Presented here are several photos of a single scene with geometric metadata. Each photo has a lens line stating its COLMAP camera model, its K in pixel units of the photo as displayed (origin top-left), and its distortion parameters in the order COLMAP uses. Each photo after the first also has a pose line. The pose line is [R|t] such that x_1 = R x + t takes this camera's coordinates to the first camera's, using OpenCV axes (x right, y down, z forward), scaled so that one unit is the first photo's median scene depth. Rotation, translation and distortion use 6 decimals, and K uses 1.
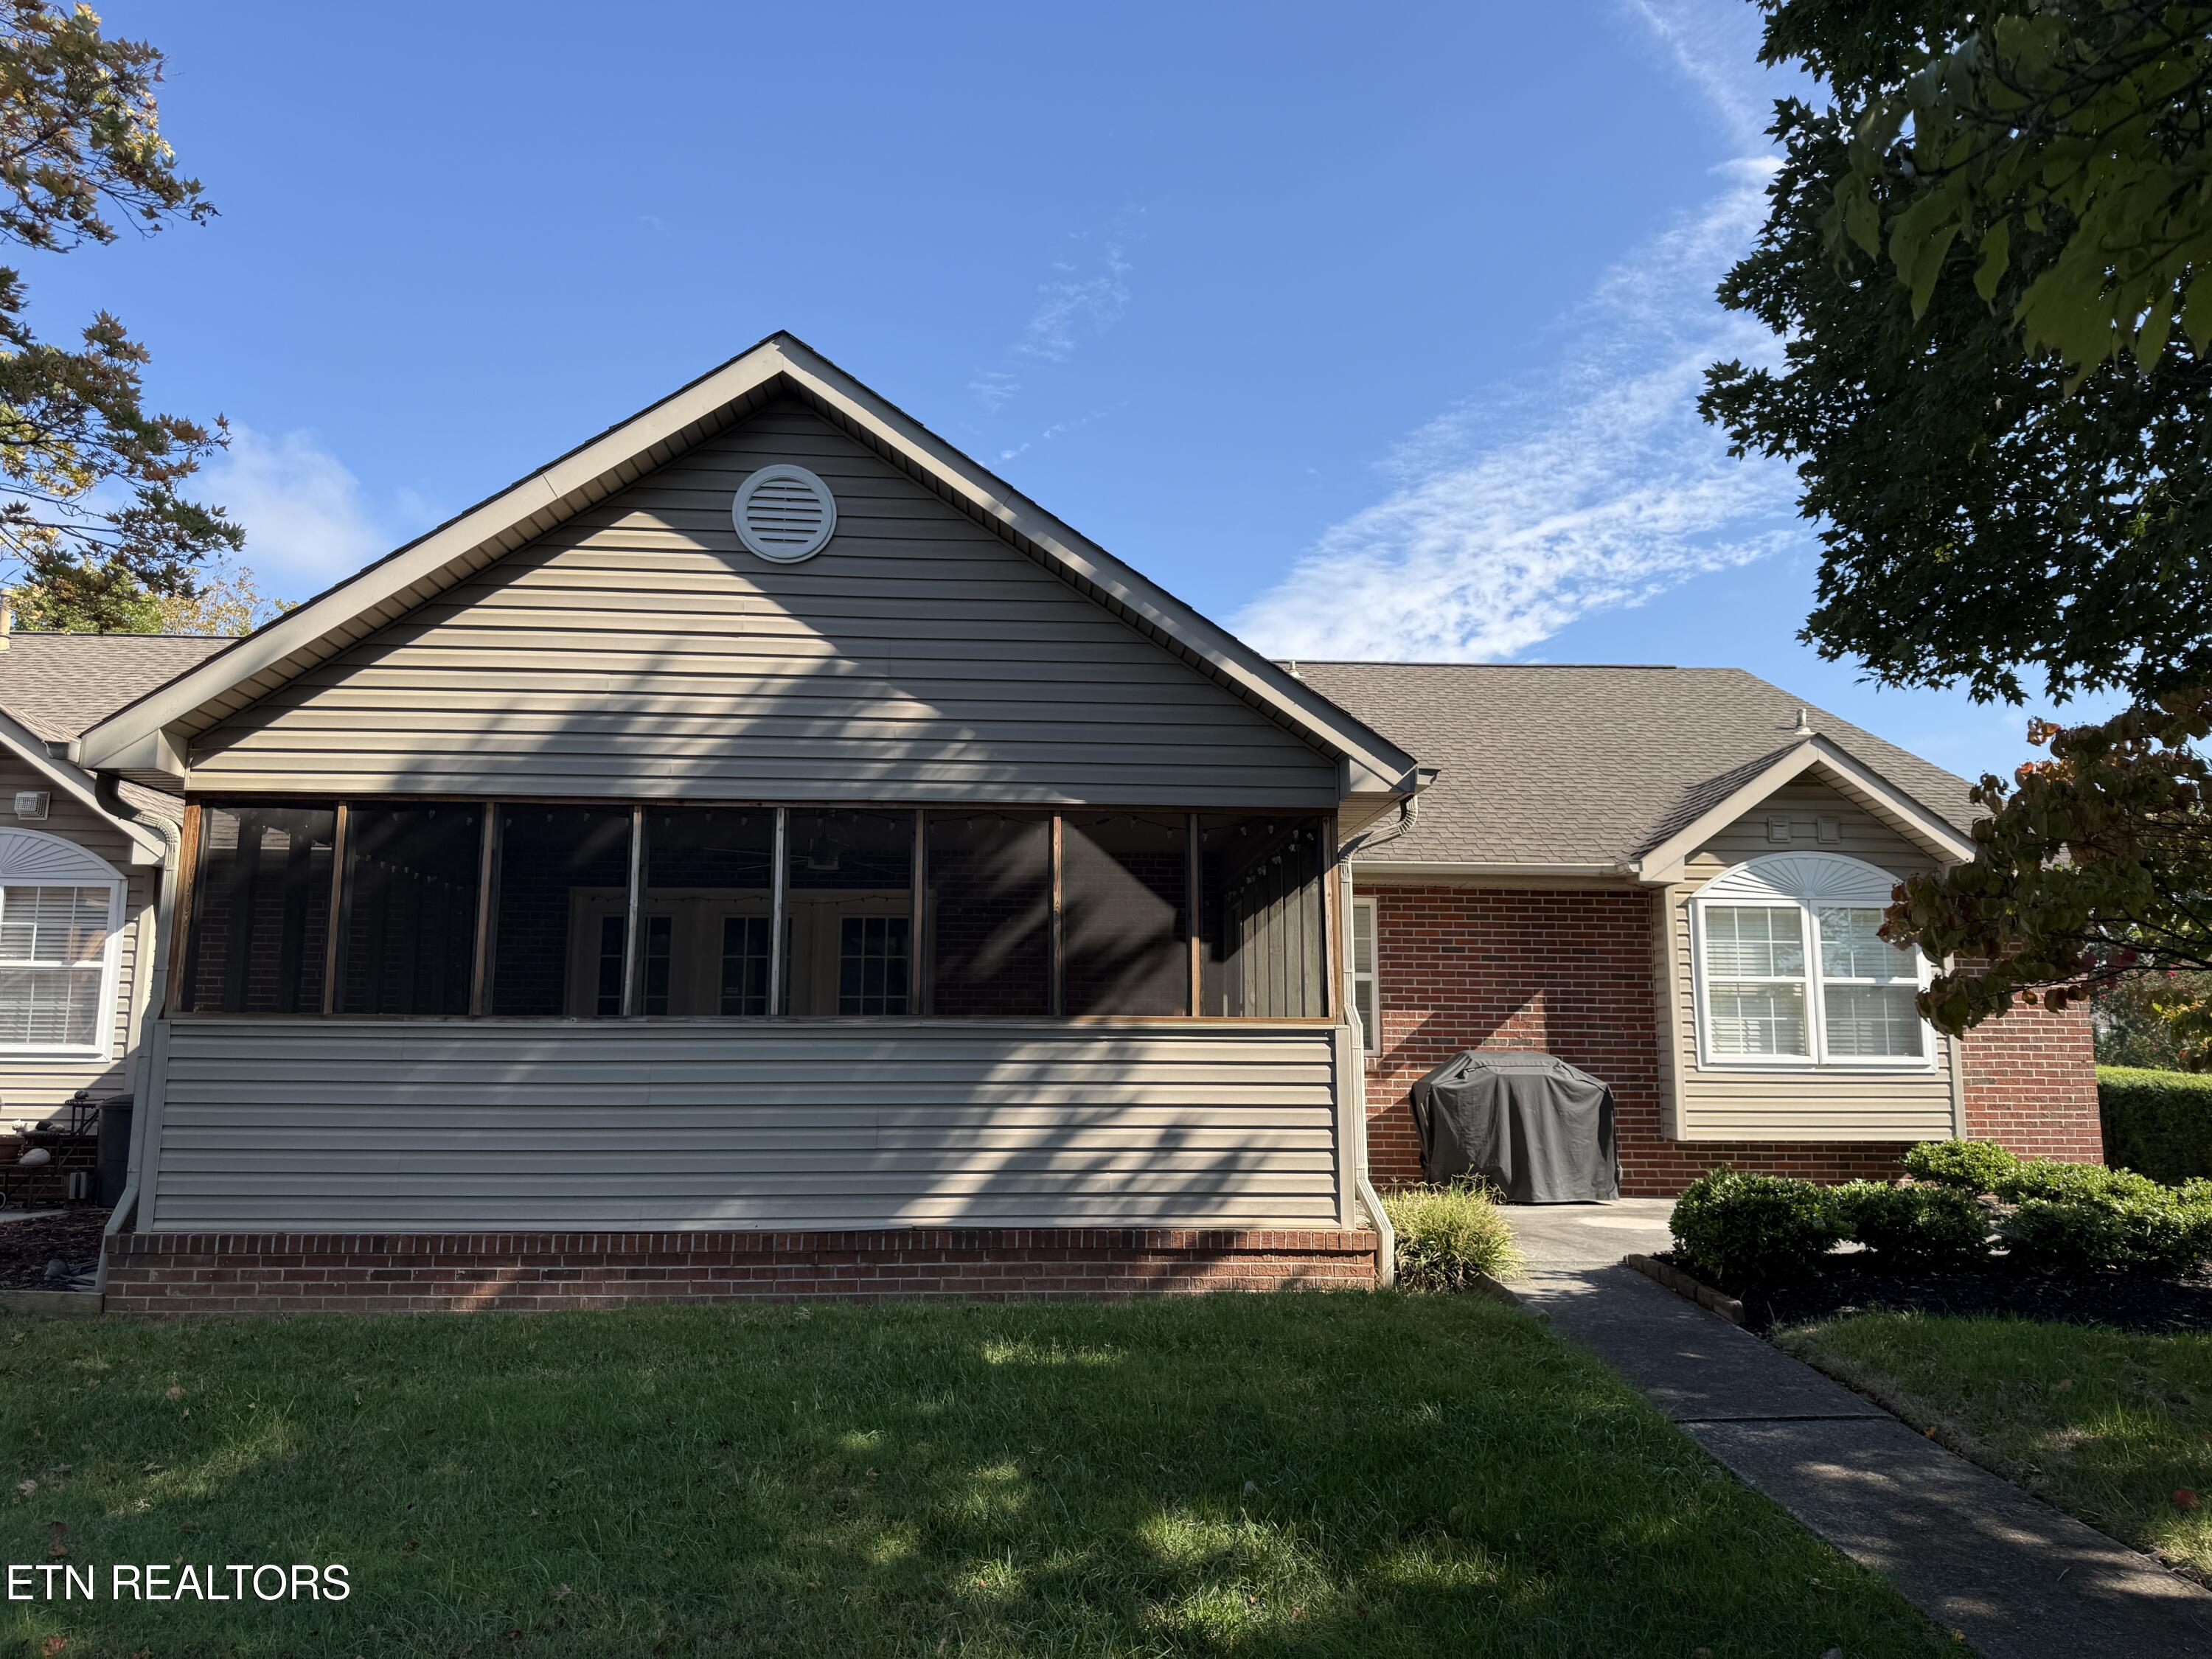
lens RADIAL K [[1553.8, 0, 1118.8], [0, 1553.8, 838.9], [0, 0, 1]] dist [0.065271, -0.086721]
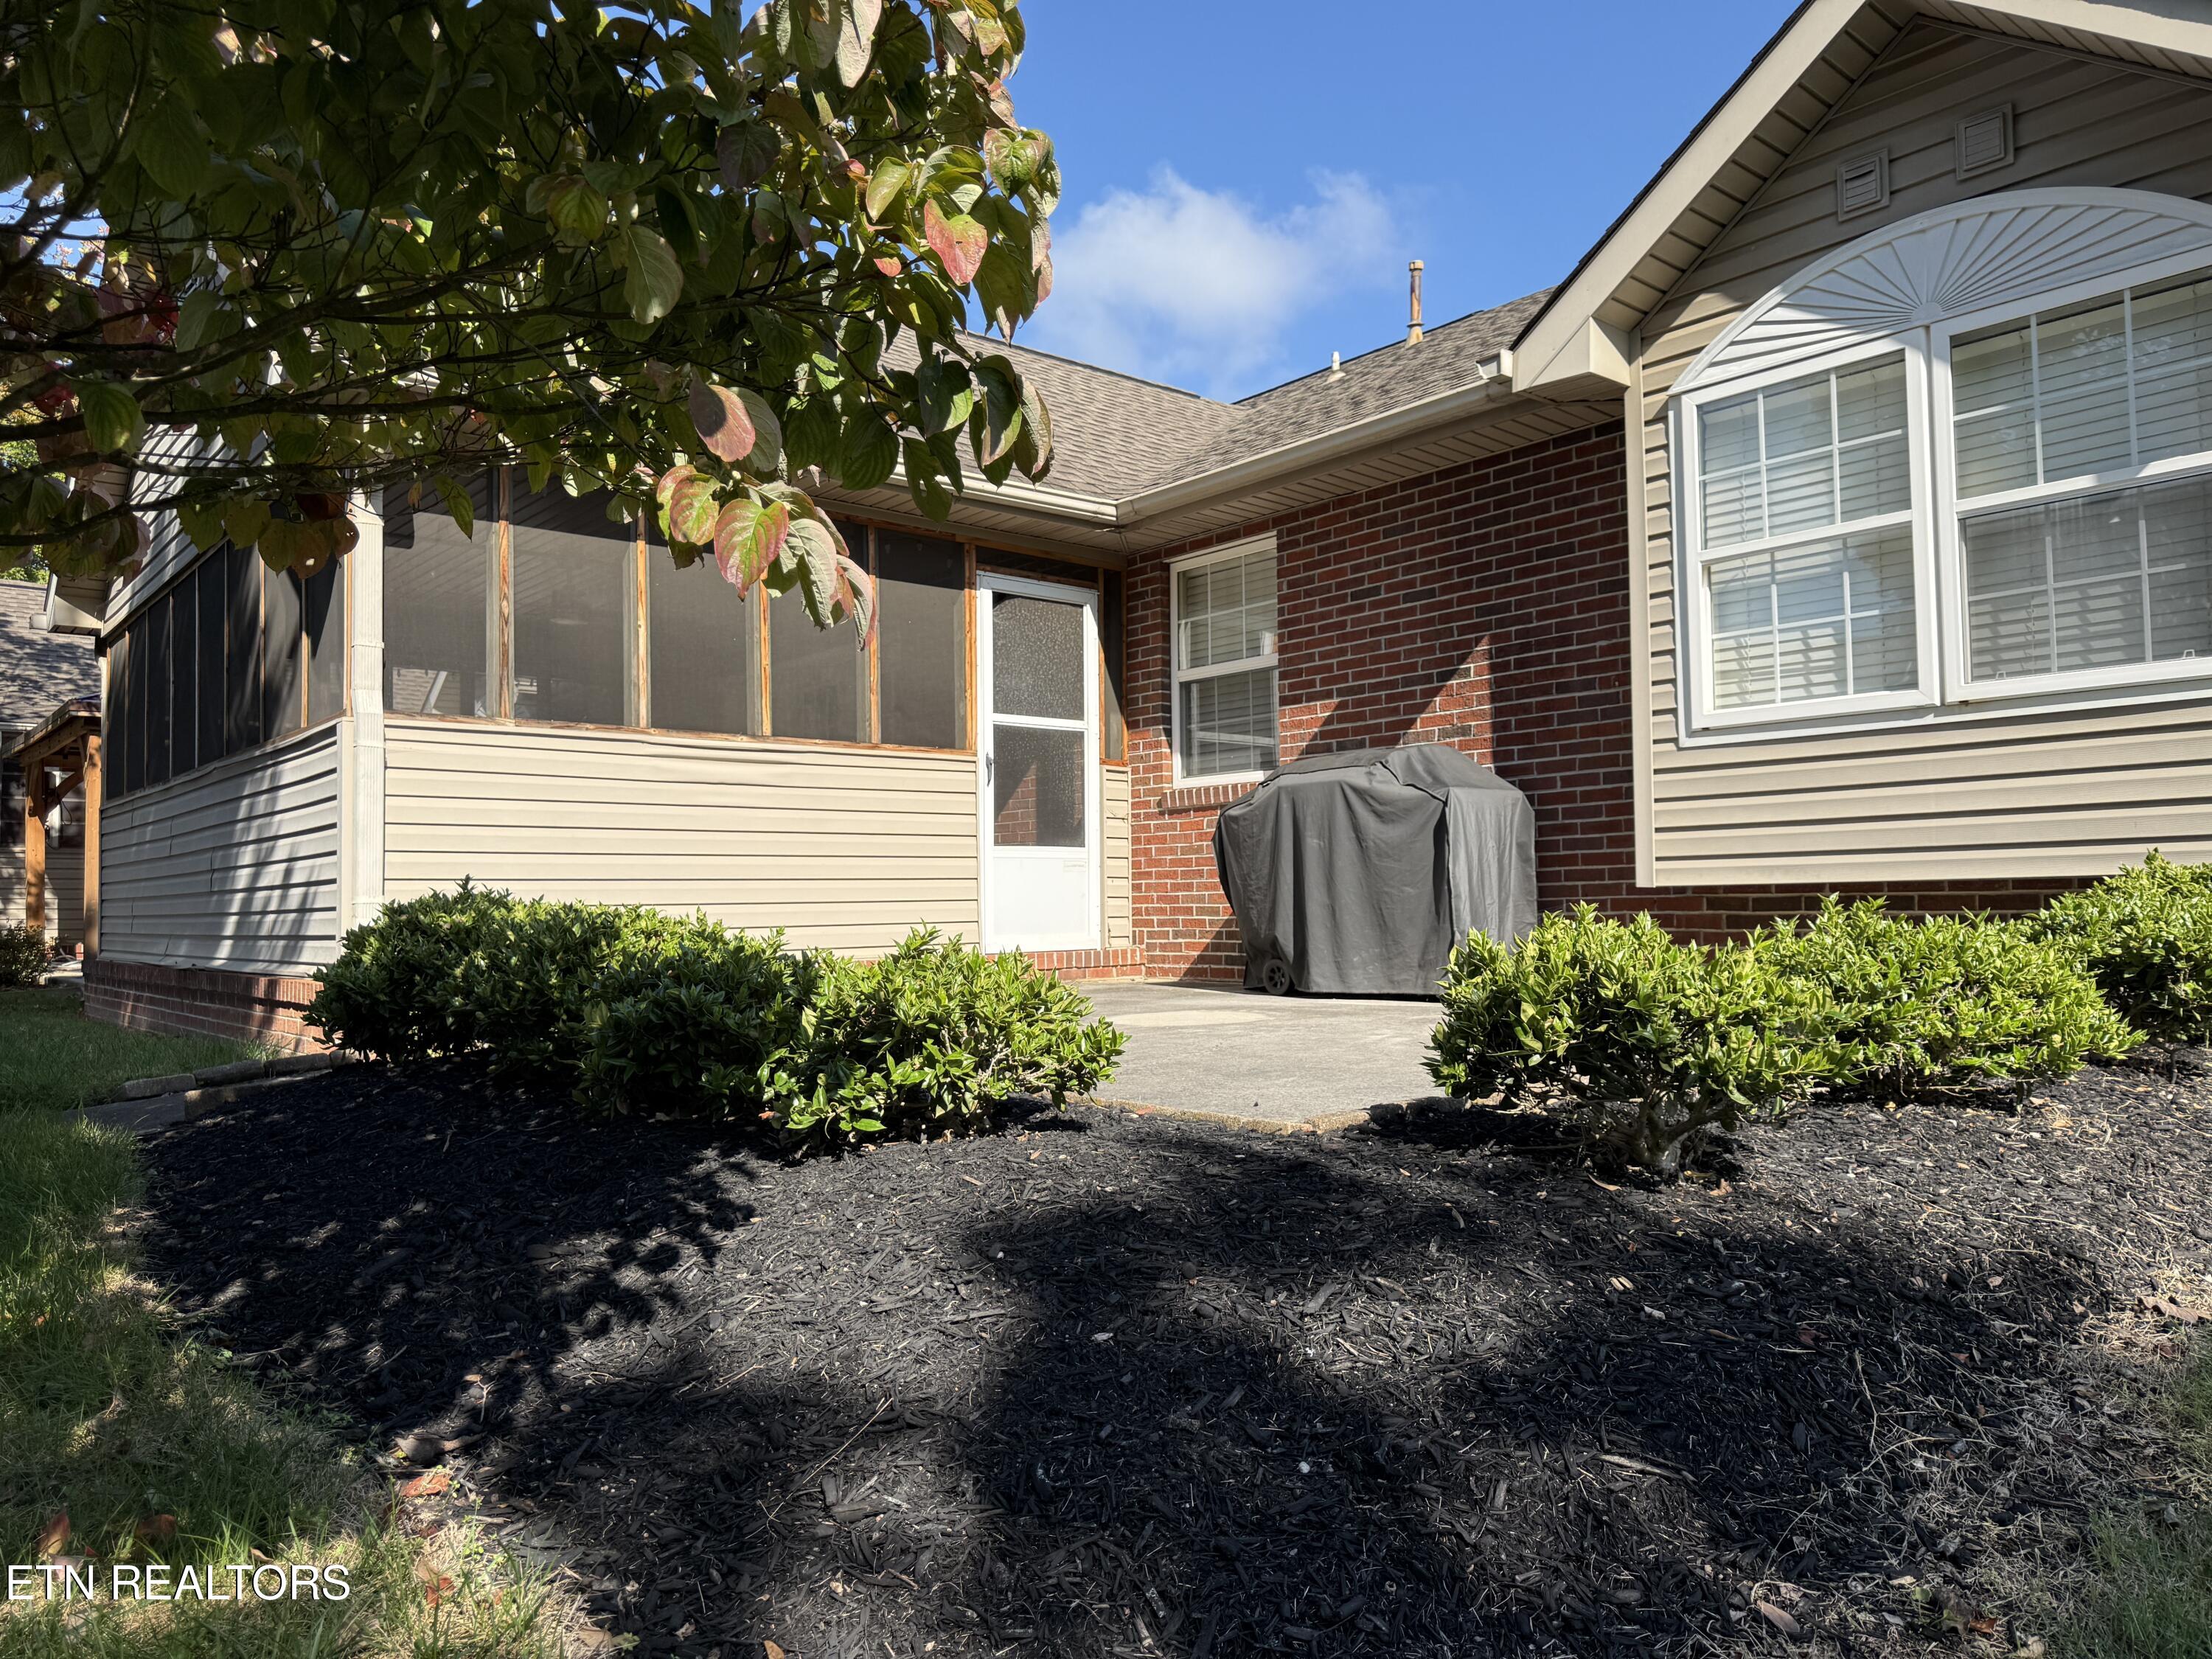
lens RADIAL K [[1553.8, 0, 1118.8], [0, 1553.8, 838.9], [0, 0, 1]] dist [0.065271, -0.086721]
pose [[0.638598, -0.057674, -0.767376, 0.616588], [0.135521, 0.990031, 0.038370, 0.130328], [0.757513, -0.128499, 0.640048, 0.533858]]
